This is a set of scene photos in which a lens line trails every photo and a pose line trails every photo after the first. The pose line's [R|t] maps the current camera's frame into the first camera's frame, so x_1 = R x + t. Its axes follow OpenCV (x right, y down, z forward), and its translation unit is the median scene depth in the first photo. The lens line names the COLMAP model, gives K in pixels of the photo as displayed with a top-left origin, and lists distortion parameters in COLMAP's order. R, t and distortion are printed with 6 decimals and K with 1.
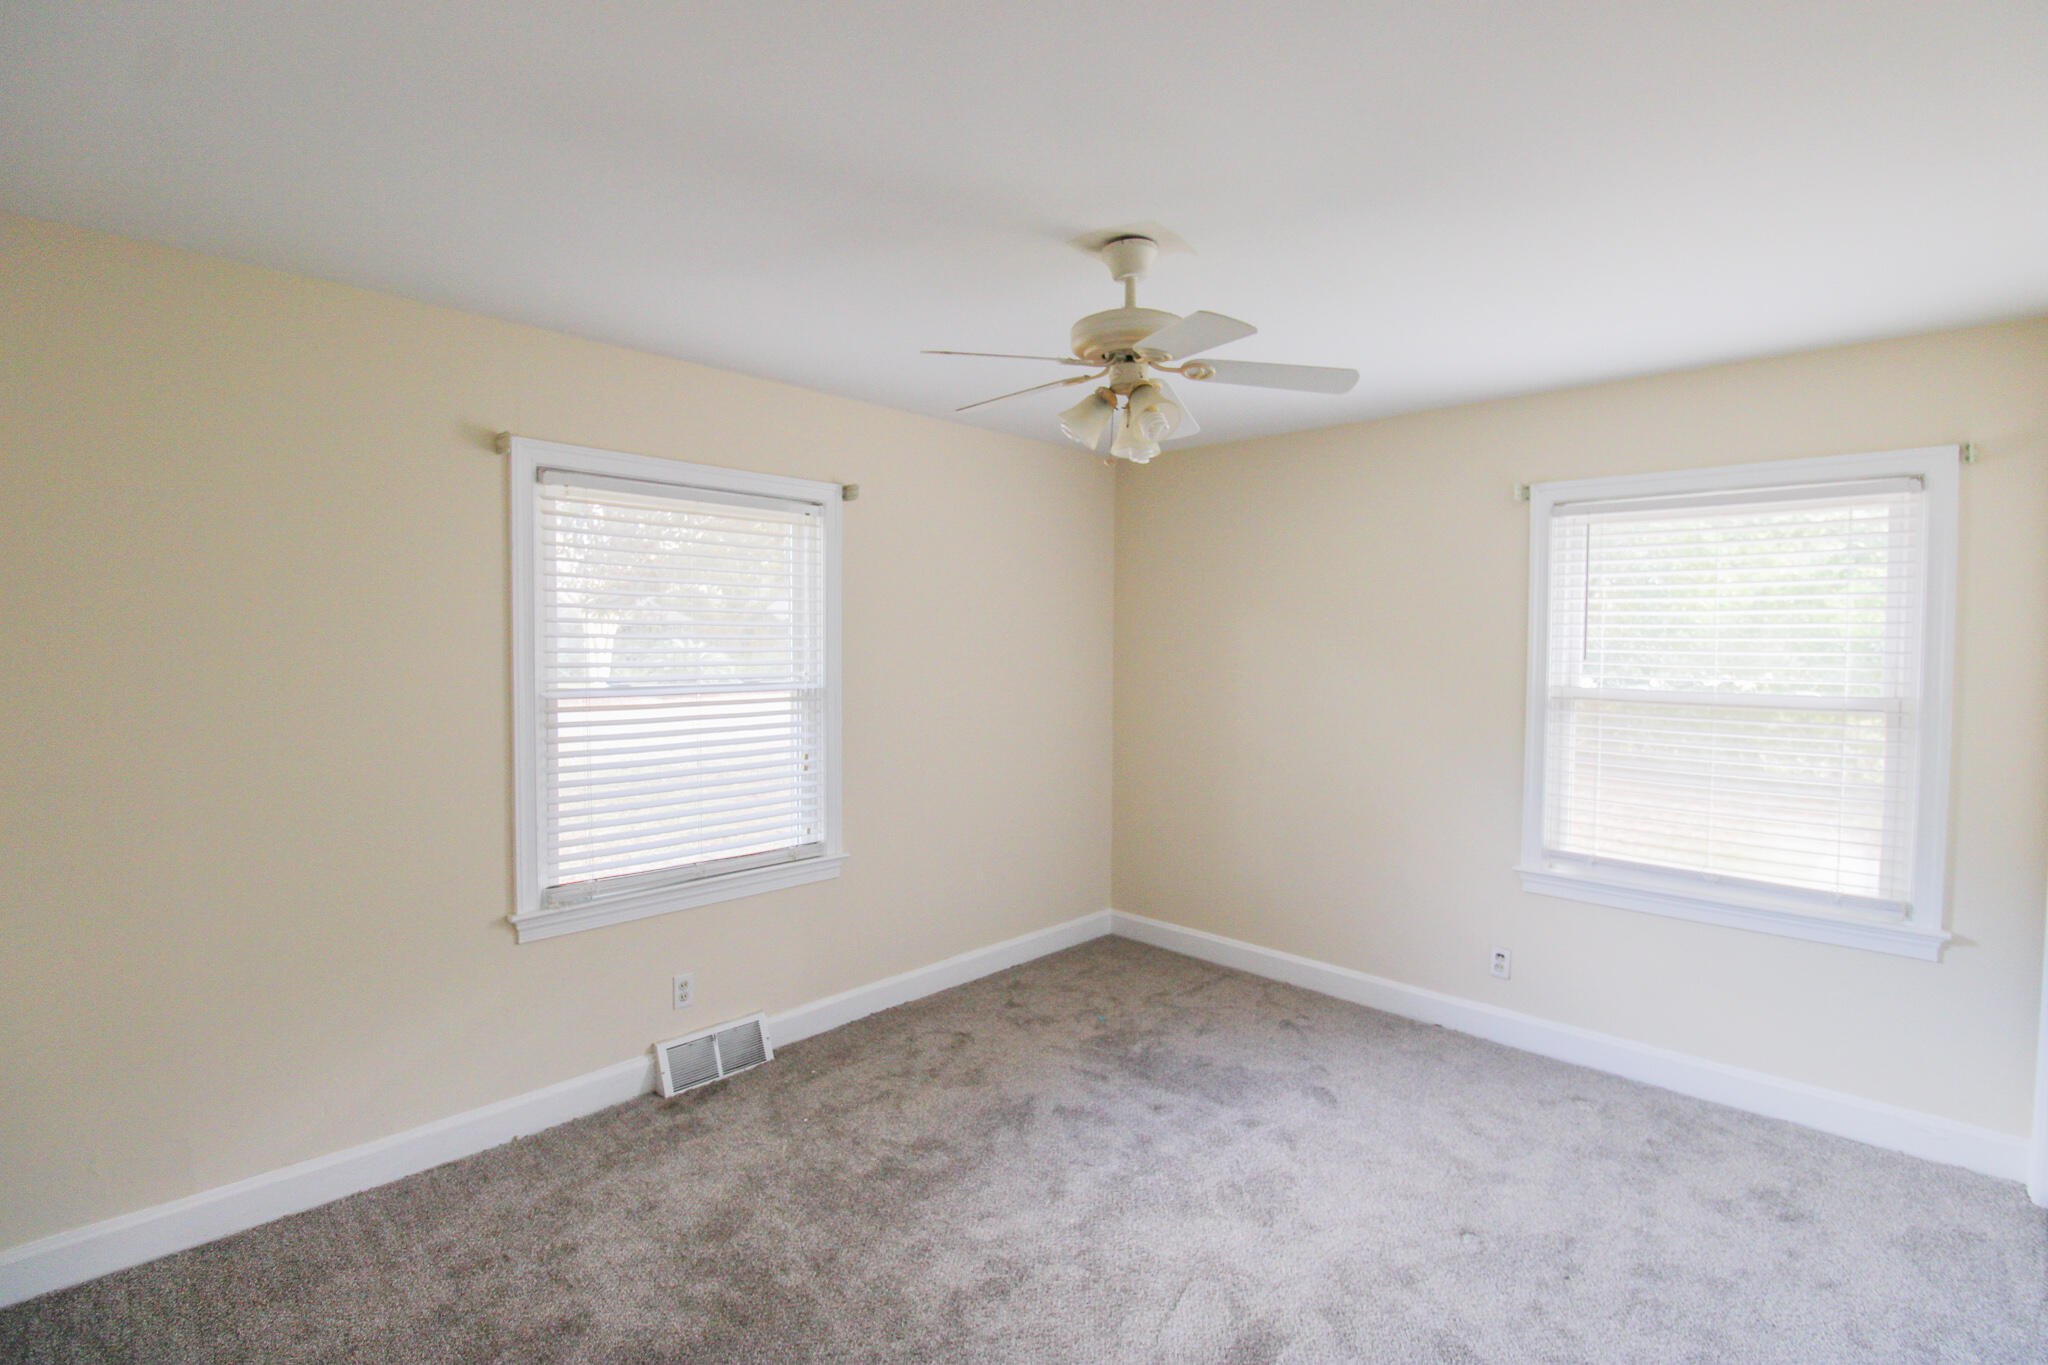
lens RADIAL K [[947.1, 0, 1032.5], [0, 947.1, 679.4], [0, 0, 1]] dist [0.002406, -0.011480]
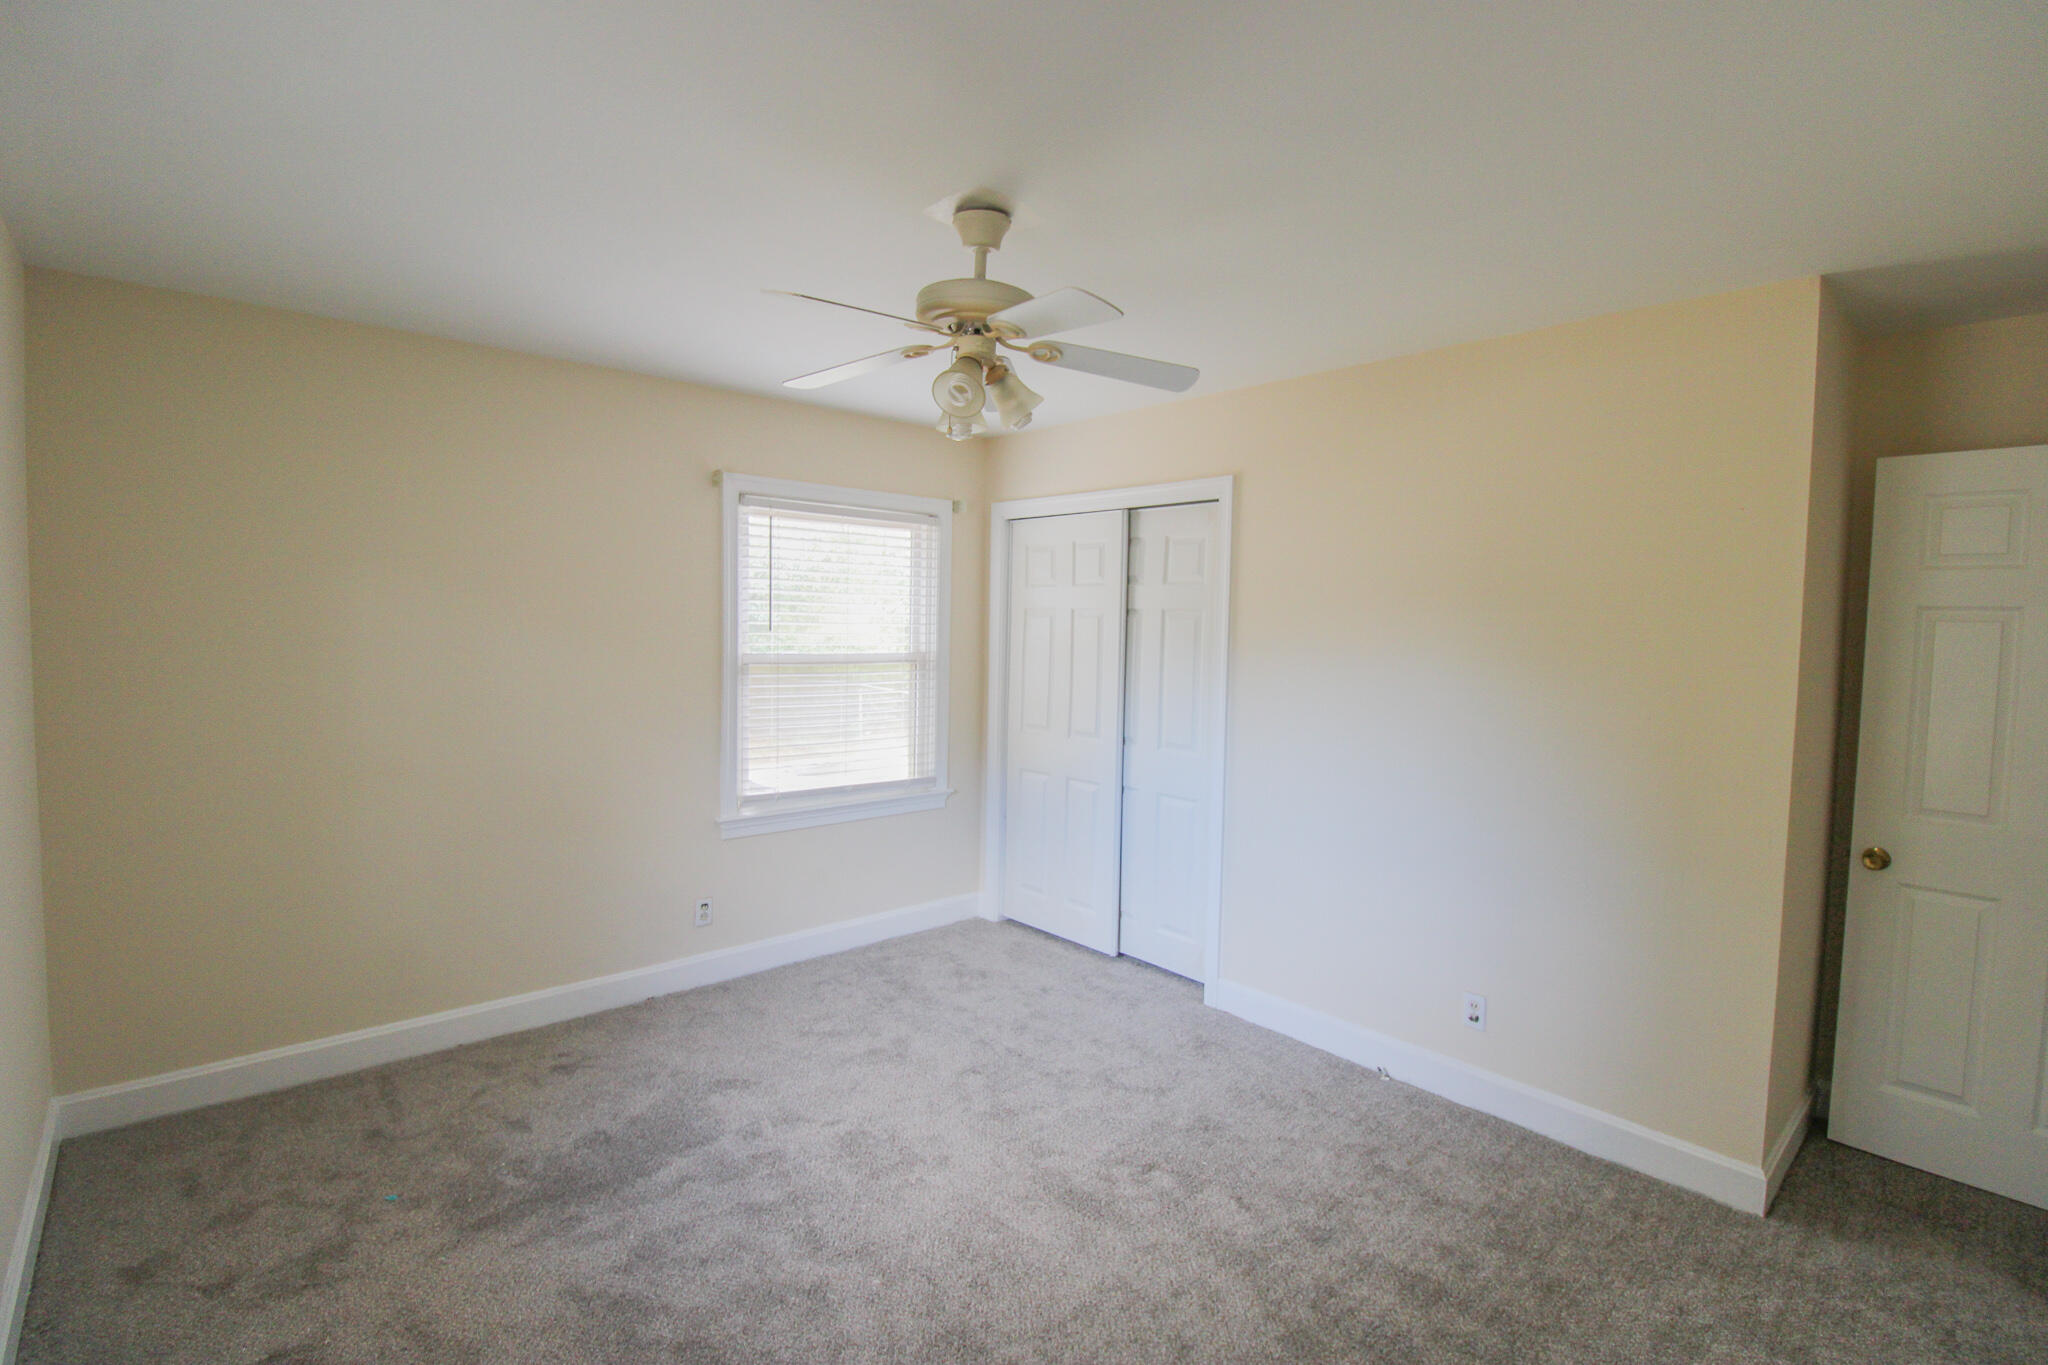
lens RADIAL K [[947.1, 0, 1032.5], [0, 947.1, 679.4], [0, 0, 1]] dist [0.002406, -0.011480]
pose [[0.085139, -0.067232, 0.994098, -0.577809], [0.028207, 0.997484, 0.065045, -0.028290], [-0.995970, 0.022503, 0.086822, 0.569421]]
